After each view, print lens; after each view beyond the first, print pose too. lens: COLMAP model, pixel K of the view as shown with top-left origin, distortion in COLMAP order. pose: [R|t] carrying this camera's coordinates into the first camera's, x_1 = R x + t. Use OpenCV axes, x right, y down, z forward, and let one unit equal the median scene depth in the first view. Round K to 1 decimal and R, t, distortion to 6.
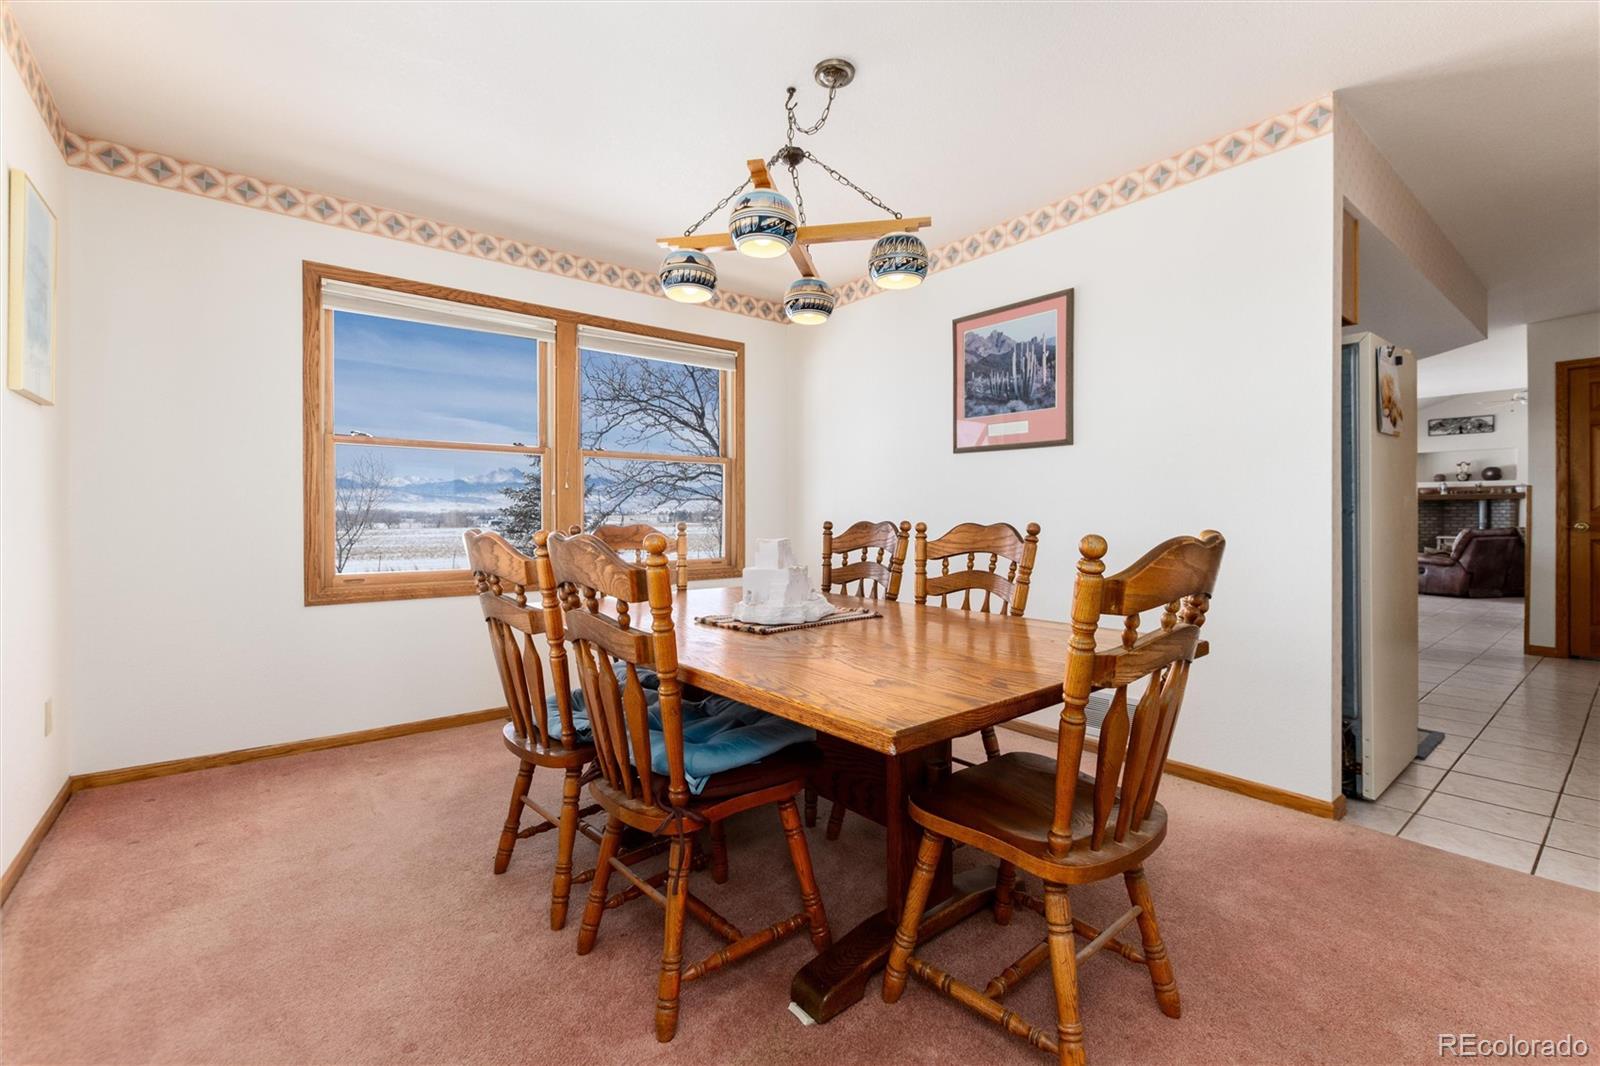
lens RADIAL K [[699.2, 0, 819.9], [0, 699.2, 526.5], [0, 0, 1]] dist [0.003649, -0.002044]
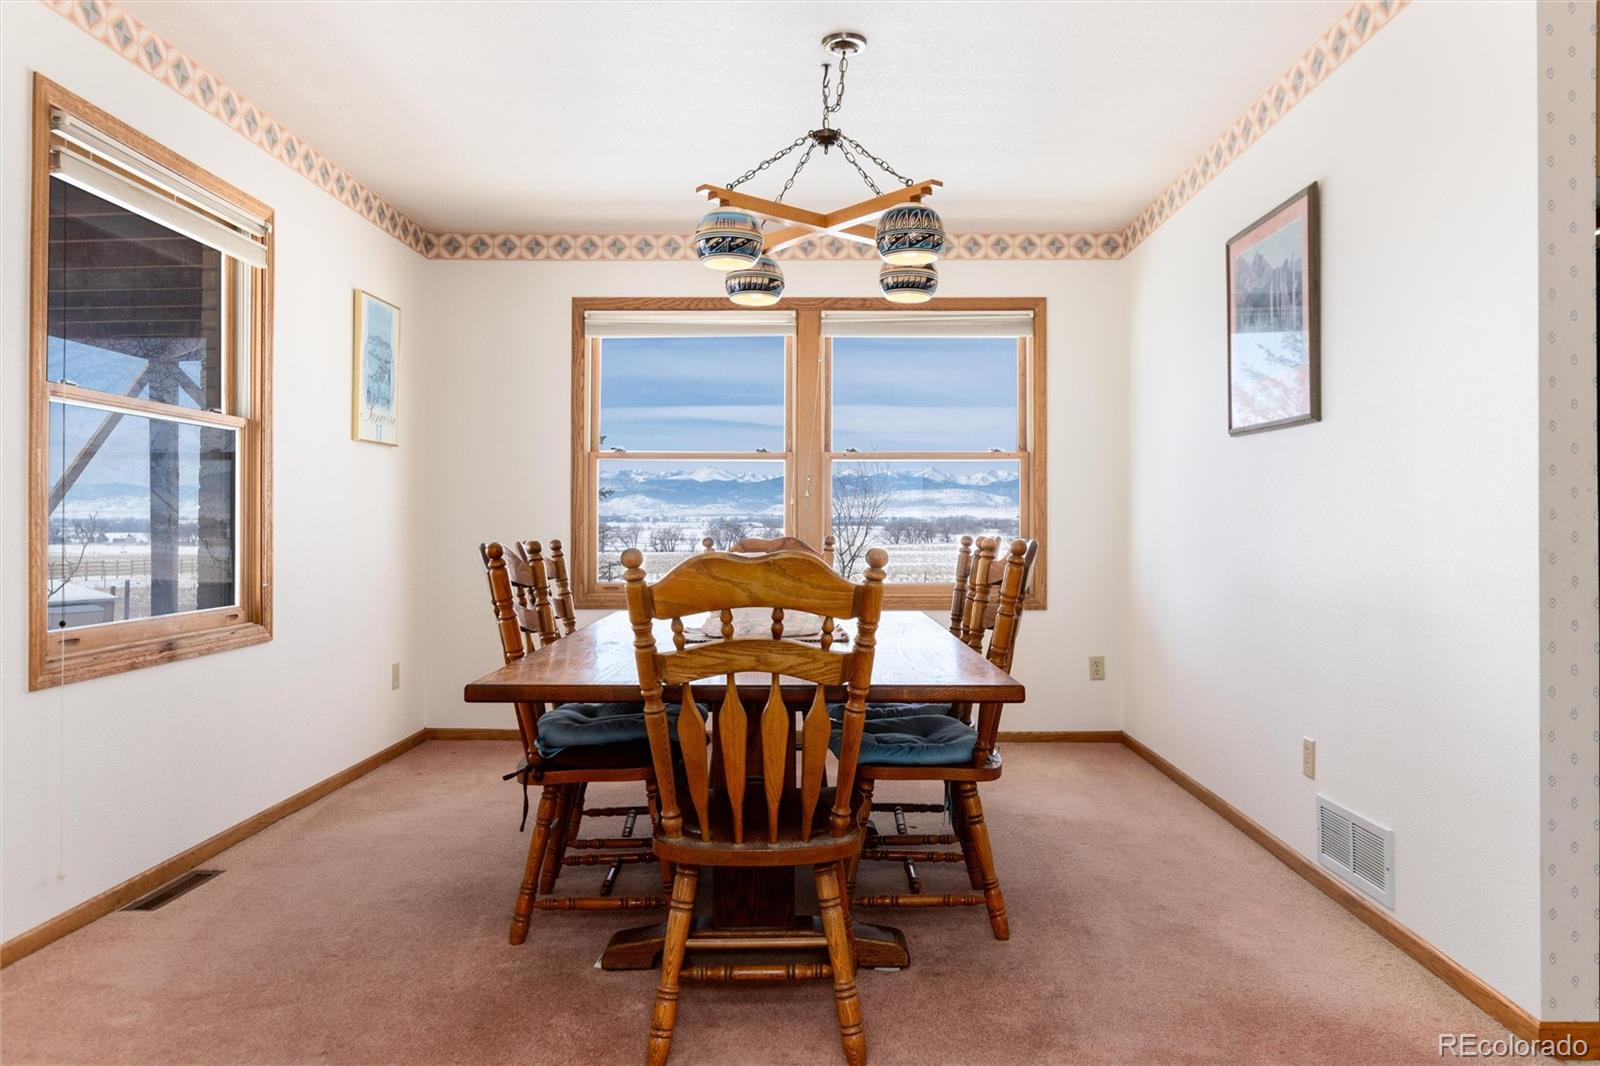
lens RADIAL K [[1112.5, 0, 807.0], [0, 1112.5, 522.1], [0, 0, 1]] dist [0.001811, 0.002135]
pose [[0.759825, 0.000065, -0.650127, 0.673563], [-0.011704, 0.999839, -0.013579, -0.003923], [0.650022, 0.017927, 0.759704, -0.091523]]
